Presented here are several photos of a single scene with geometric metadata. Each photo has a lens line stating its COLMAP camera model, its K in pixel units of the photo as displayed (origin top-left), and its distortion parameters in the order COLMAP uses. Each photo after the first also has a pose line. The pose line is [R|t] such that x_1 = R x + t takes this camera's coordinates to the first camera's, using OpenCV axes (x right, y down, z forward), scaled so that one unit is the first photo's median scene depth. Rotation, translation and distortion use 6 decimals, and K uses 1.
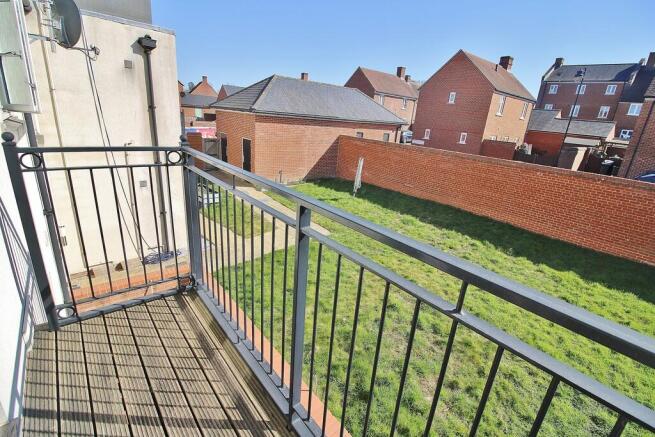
lens RADIAL K [[307.5, 0, 329.0], [0, 307.5, 218.2], [0, 0, 1]] dist [0.001011, -0.000982]
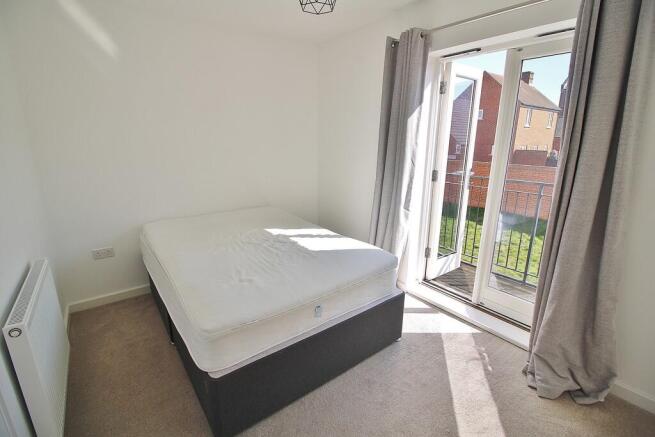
lens RADIAL K [[307.5, 0, 328.2], [0, 307.5, 220.3], [0, 0, 1]] dist [0.001011, -0.000982]
pose [[0.995954, -0.062222, -0.064837, -0.077080], [0.057890, 0.996094, -0.066678, 0.019244], [0.068732, 0.062655, 0.995666, -0.082287]]
